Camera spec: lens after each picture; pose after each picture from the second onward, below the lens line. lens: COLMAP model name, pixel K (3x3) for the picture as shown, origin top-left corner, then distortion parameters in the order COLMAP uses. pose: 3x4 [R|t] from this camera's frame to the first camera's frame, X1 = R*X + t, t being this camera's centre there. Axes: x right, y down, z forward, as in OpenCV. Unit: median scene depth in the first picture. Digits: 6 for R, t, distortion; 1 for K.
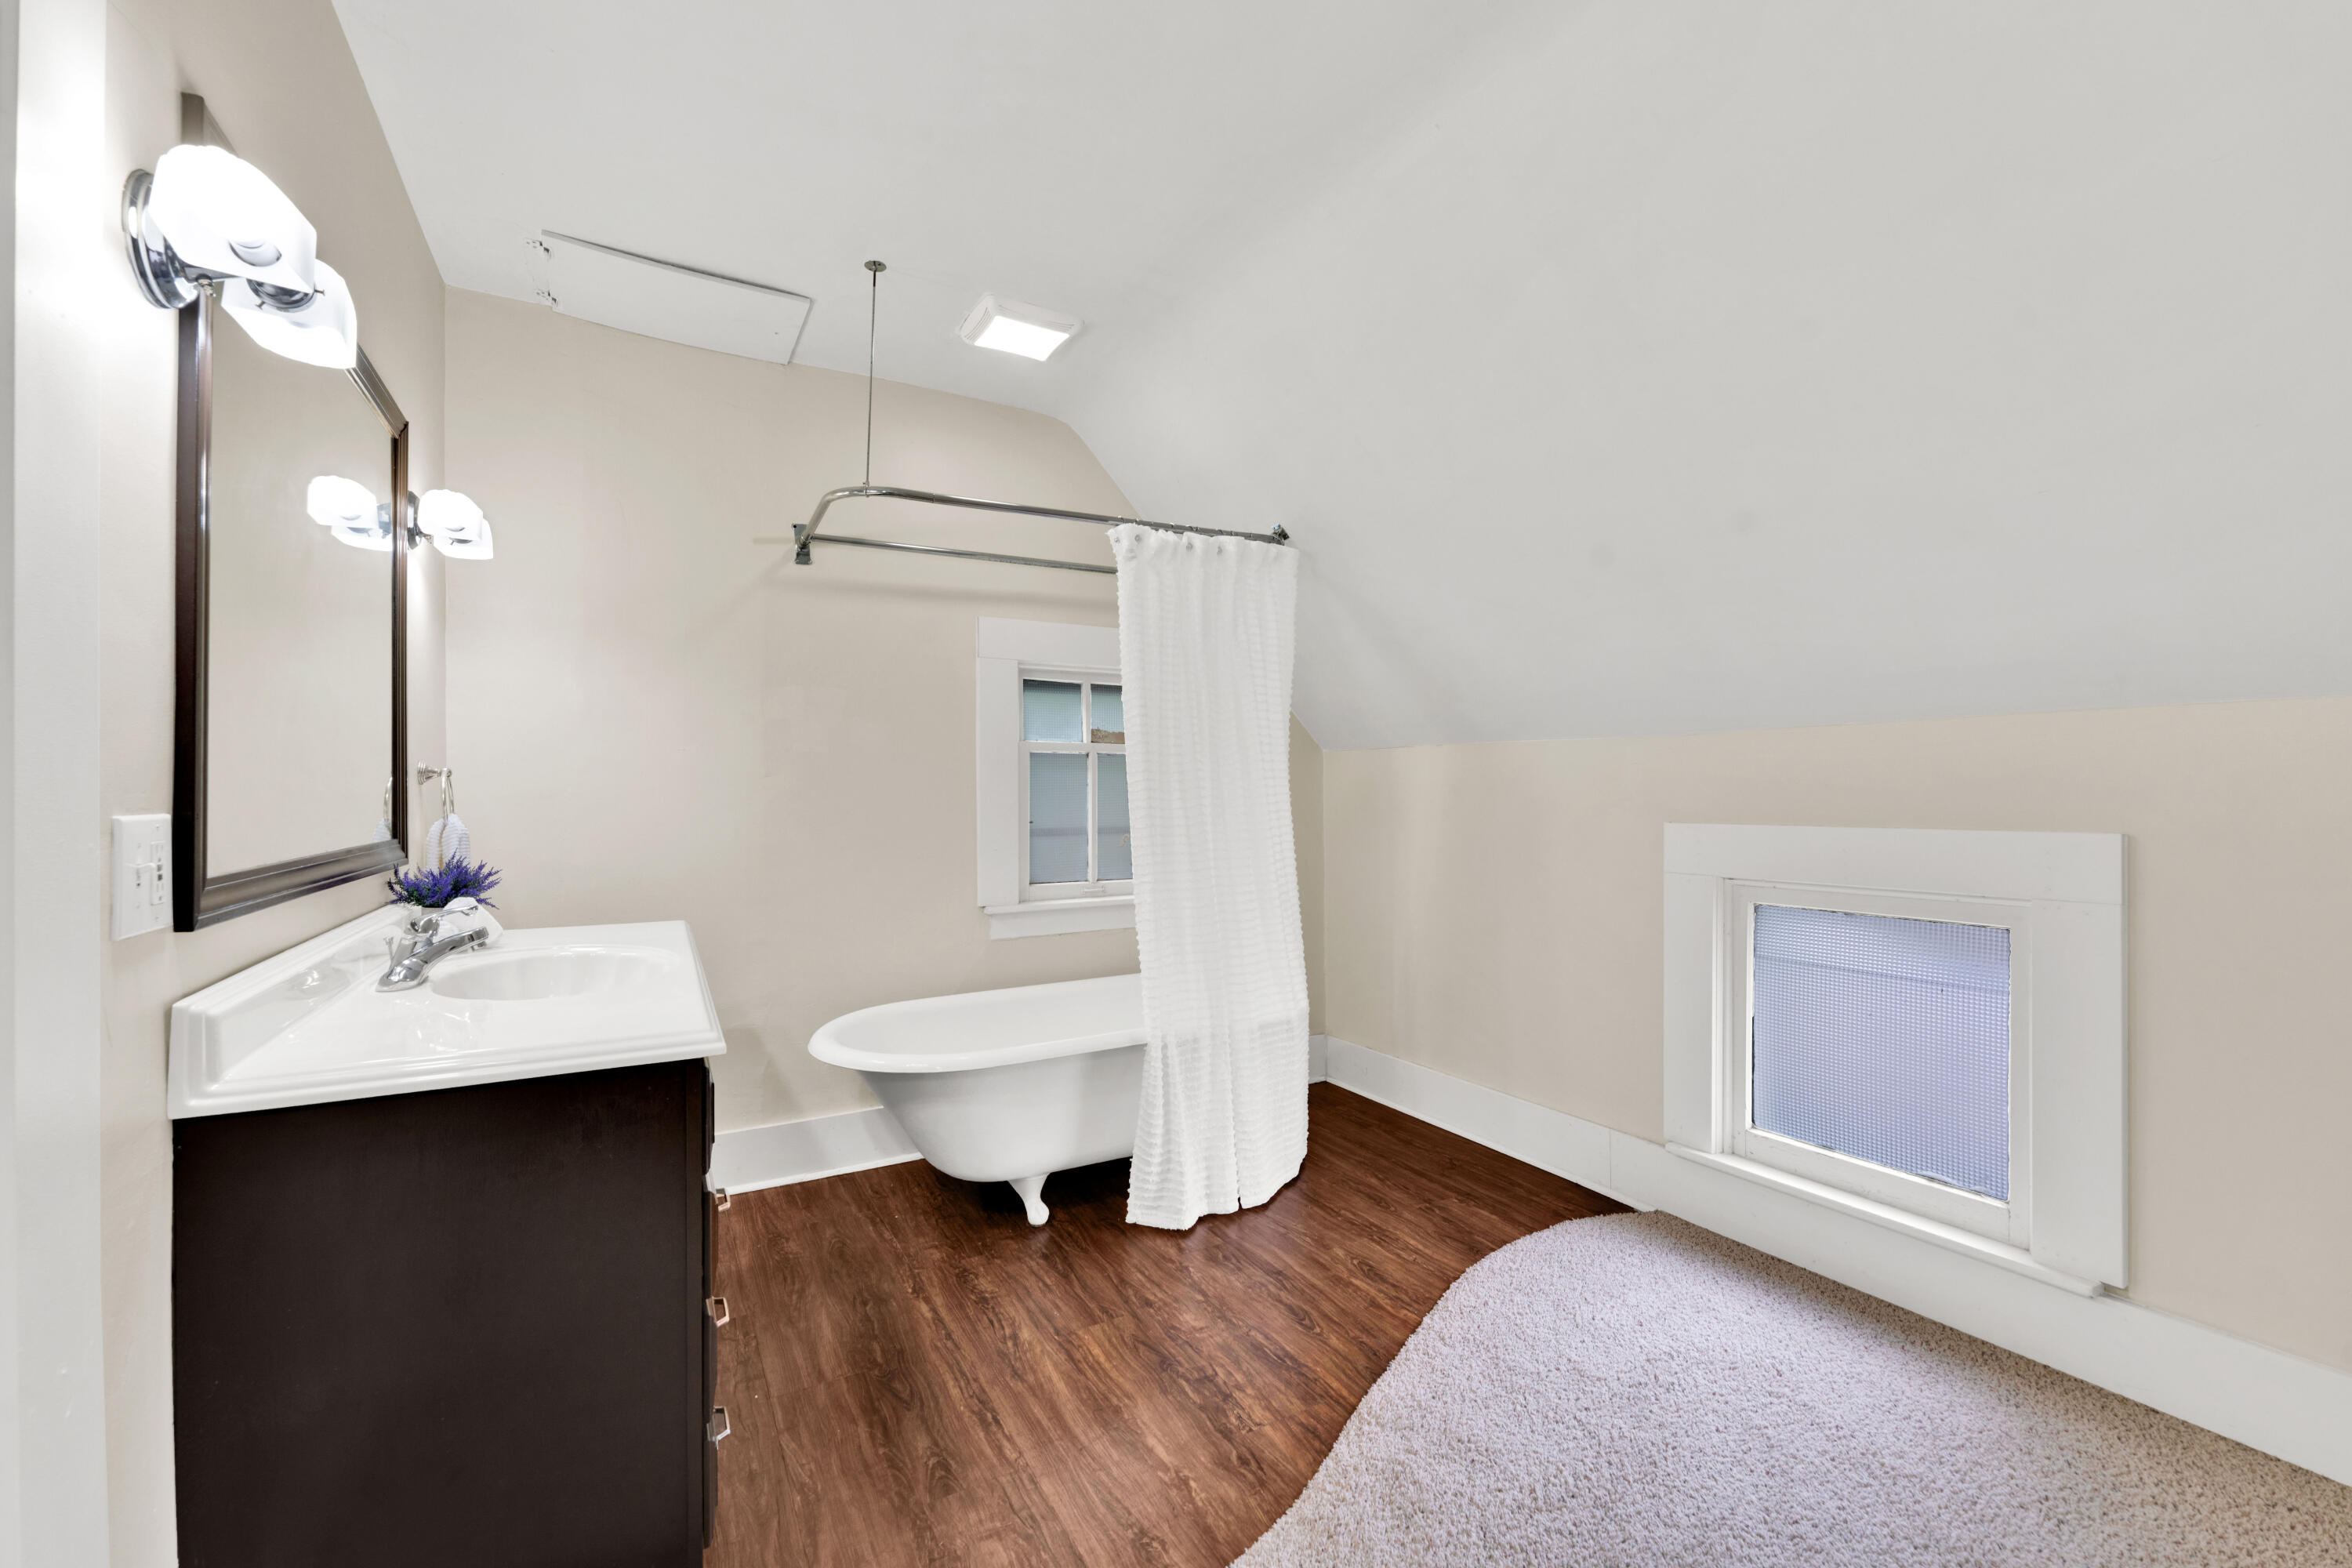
lens RADIAL K [[962.9, 0, 1166.0], [0, 962.9, 789.0], [0, 0, 1]] dist [0.002040, 0.000238]
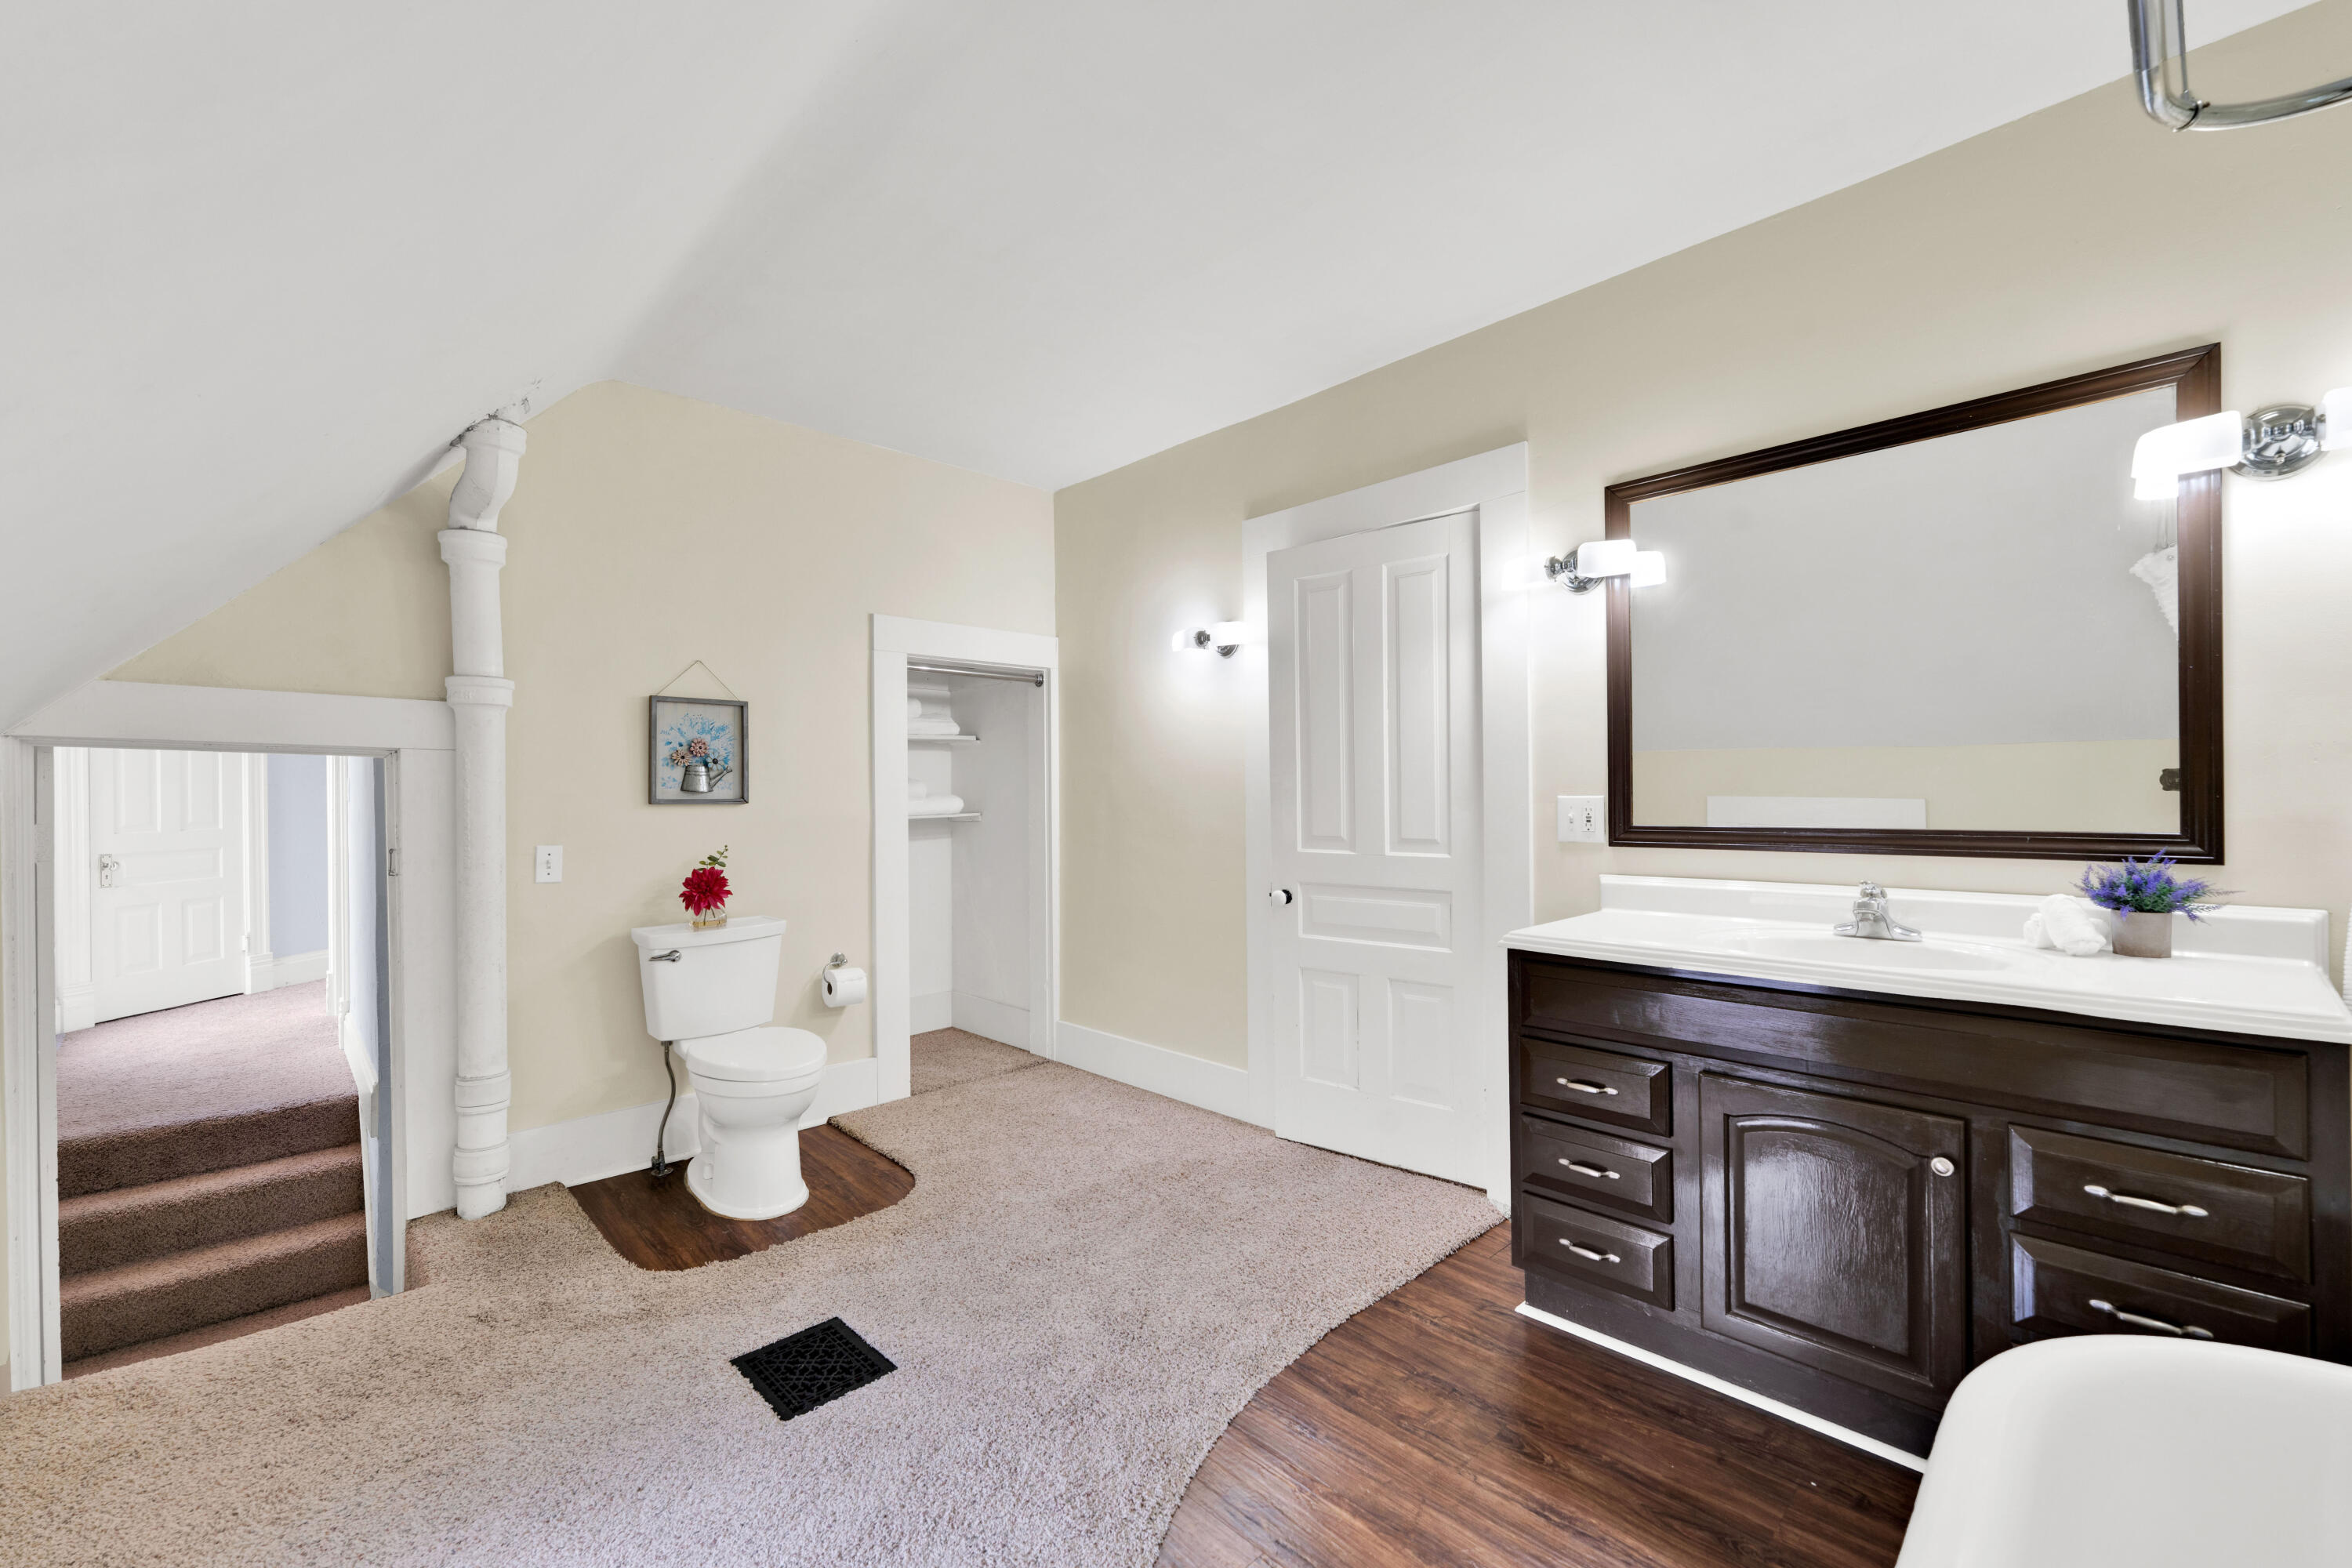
lens RADIAL K [[950.2, 0, 1178.1], [0, 950.2, 790.3], [0, 0, 1]] dist [0.000075, 0.000017]
pose [[-0.963999, 0.013092, -0.265583, 0.278057], [0.014228, 0.999896, -0.002354, 0.002209], [0.265525, -0.006048, -0.964085, 1.358373]]
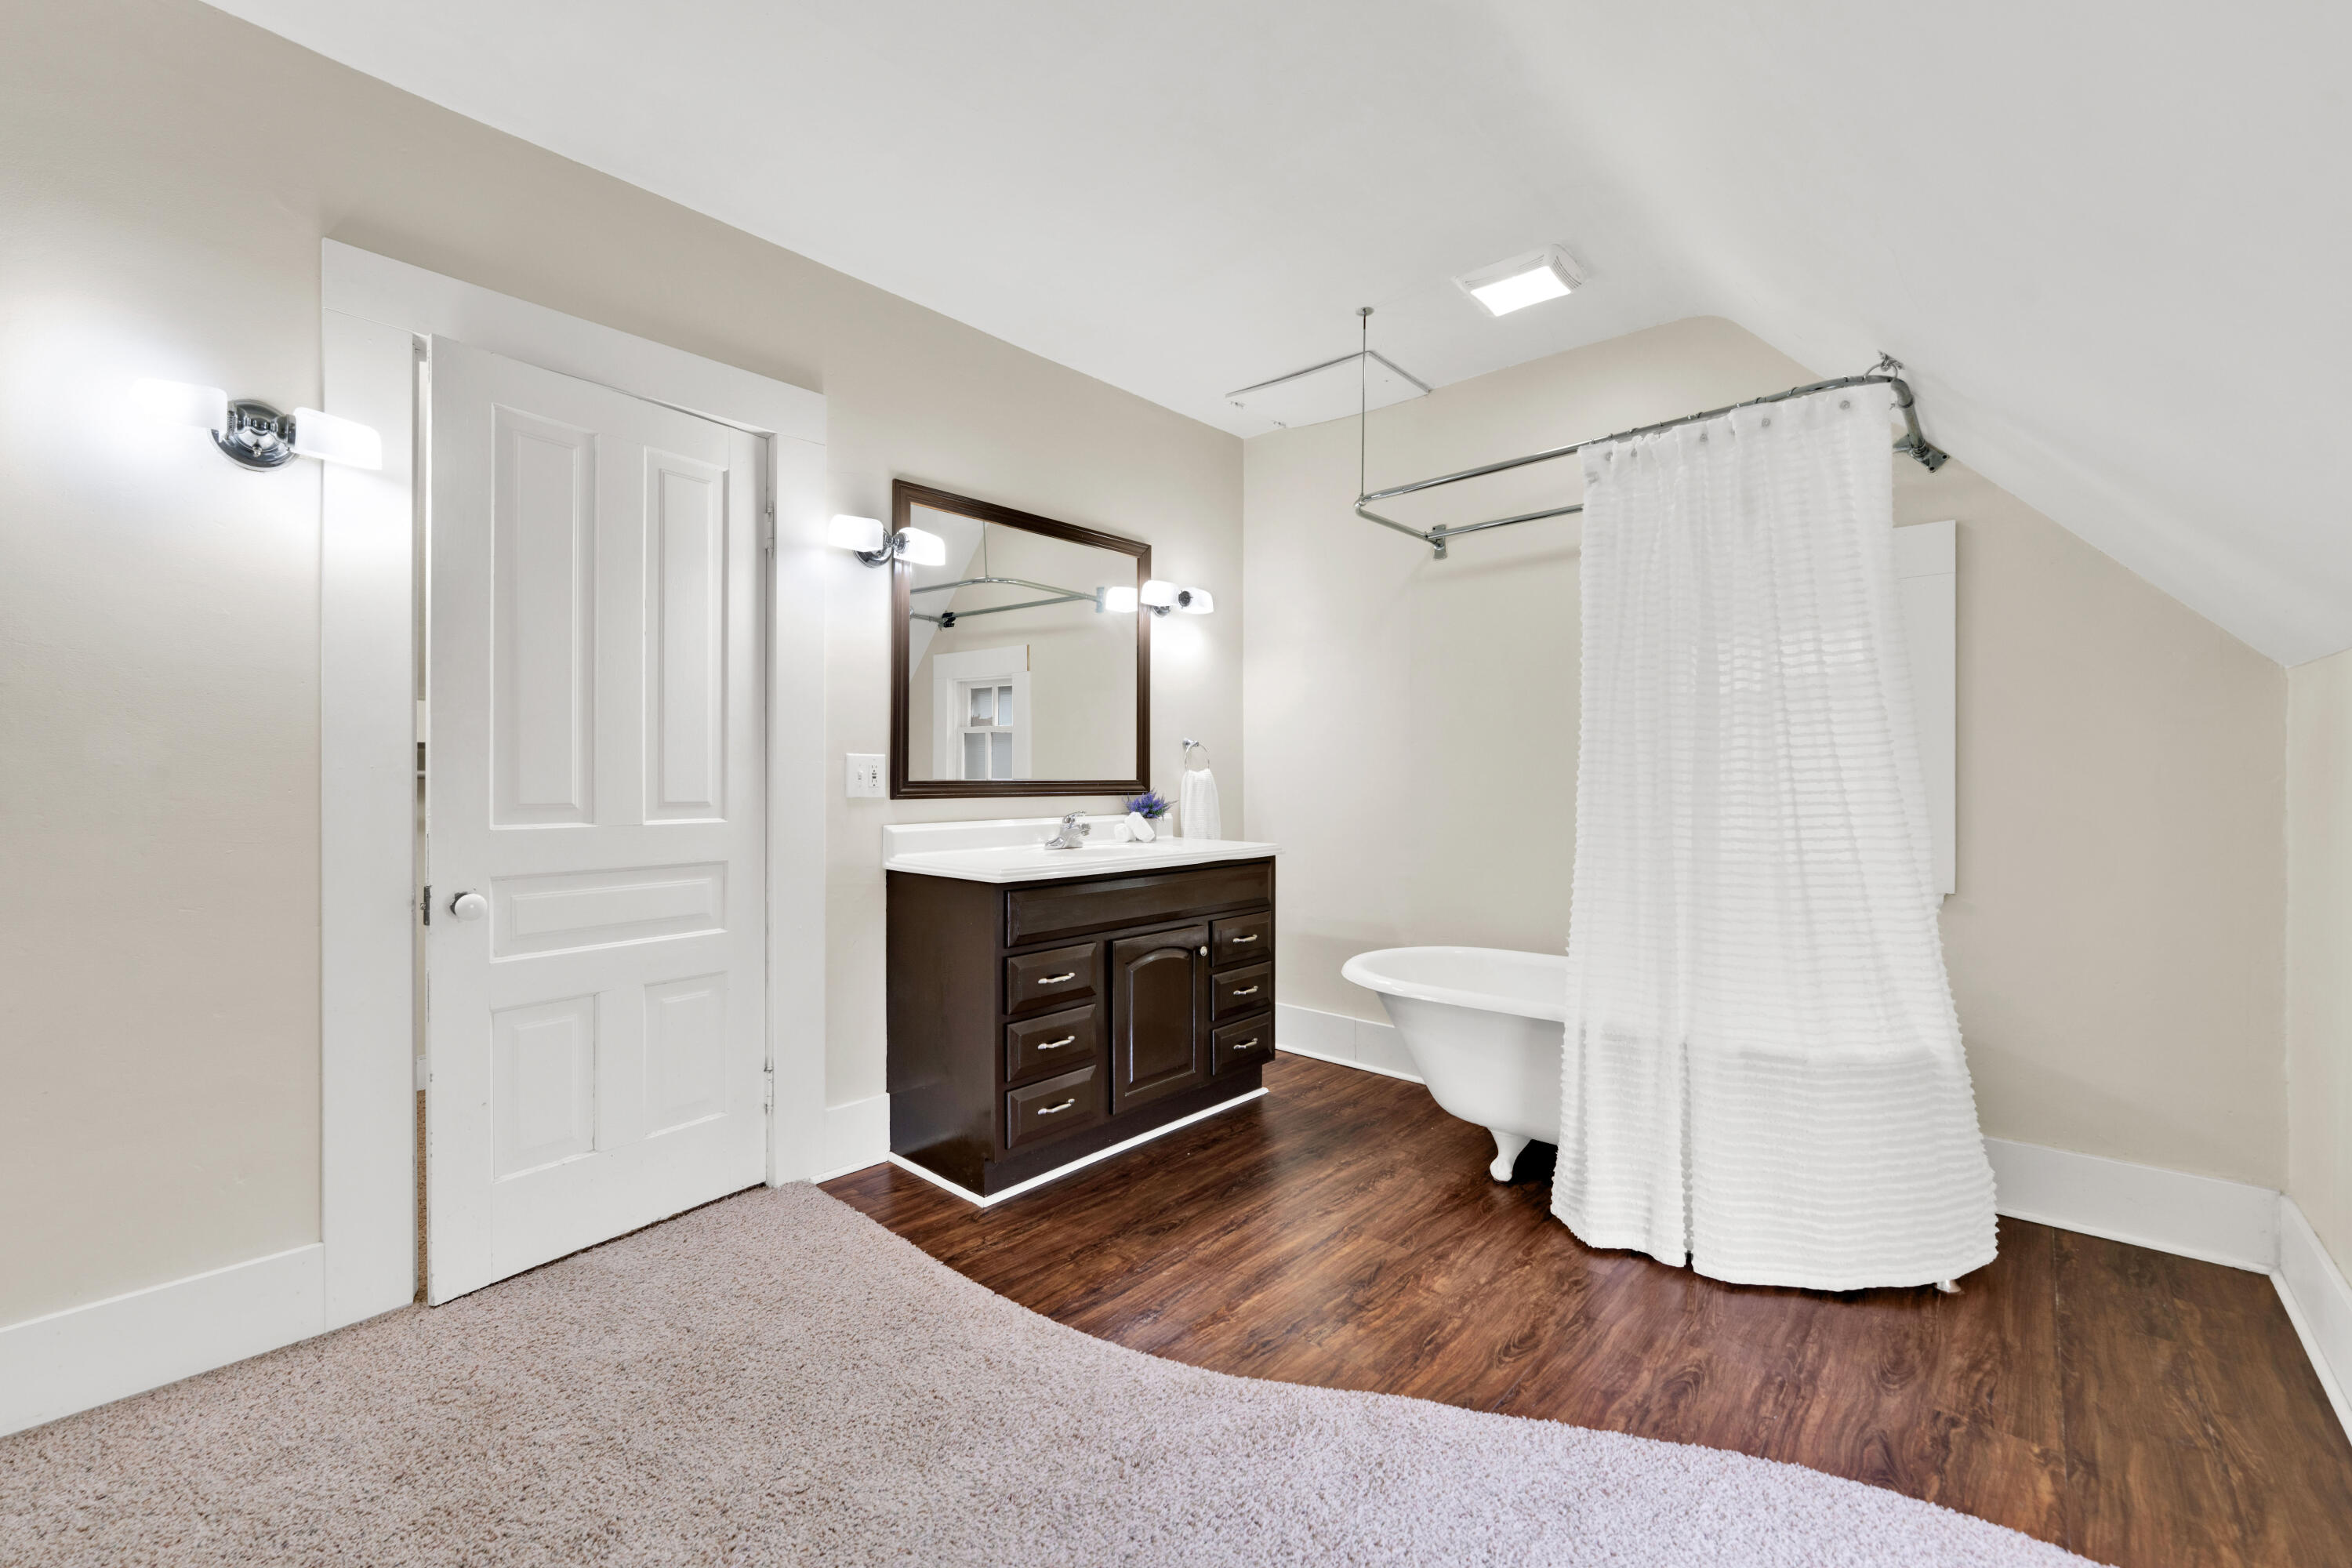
lens RADIAL K [[962.9, 0, 1171.3], [0, 962.9, 778.9], [0, 0, 1]] dist [-0.002630, -0.000336]
pose [[0.329451, 0.005096, -0.944159, 0.785289], [-0.003303, 0.999986, 0.004245, 0.036973], [0.944167, 0.001720, 0.329463, 0.392513]]
